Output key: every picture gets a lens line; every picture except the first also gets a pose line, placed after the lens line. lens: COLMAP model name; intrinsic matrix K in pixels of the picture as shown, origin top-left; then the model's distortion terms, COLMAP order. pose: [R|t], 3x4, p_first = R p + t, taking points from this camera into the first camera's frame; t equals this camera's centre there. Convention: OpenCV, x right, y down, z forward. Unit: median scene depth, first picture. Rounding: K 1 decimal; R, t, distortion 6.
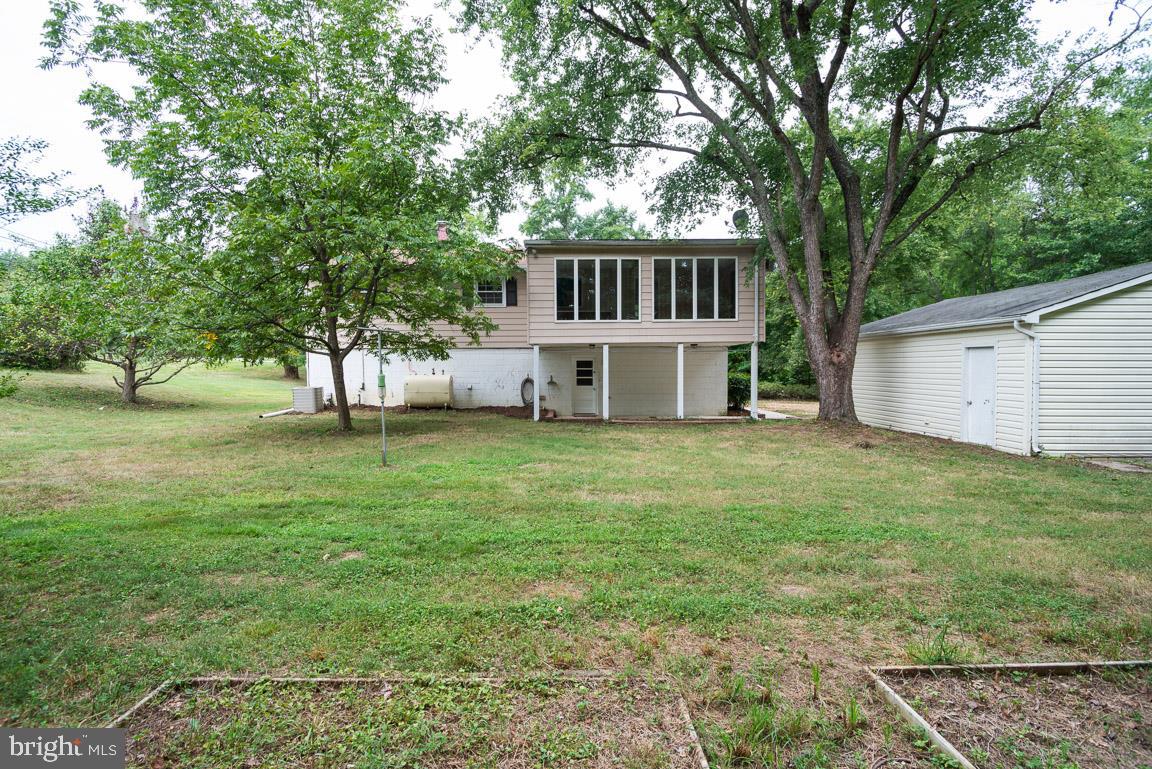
lens RADIAL K [[577.6, 0, 573.2], [0, 577.6, 361.9], [0, 0, 1]] dist [-0.002136, 0.000938]
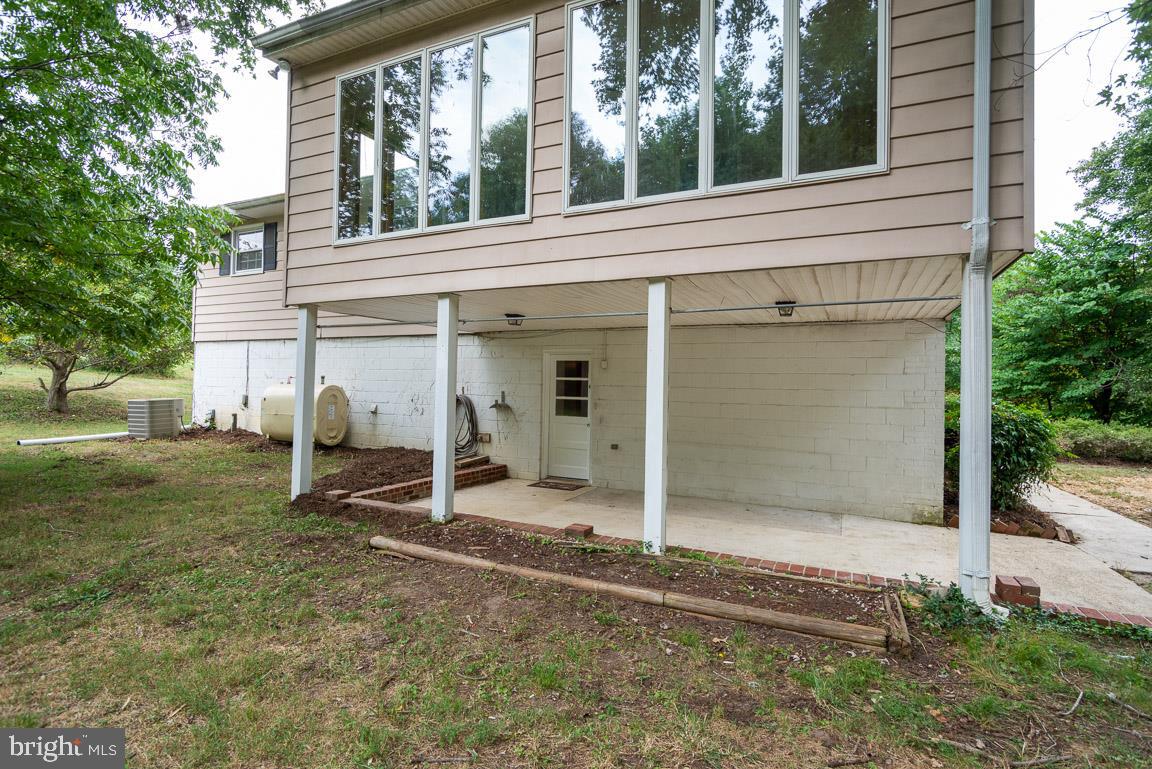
lens RADIAL K [[572.1, 0, 576.0], [0, 572.1, 384.5], [0, 0, 1]] dist [-0.001035, -0.000095]
pose [[0.884813, 0.020540, -0.465494, 0.283966], [-0.021333, 0.999766, 0.003565, 0.018129], [0.465458, 0.006776, 0.885044, 0.736478]]
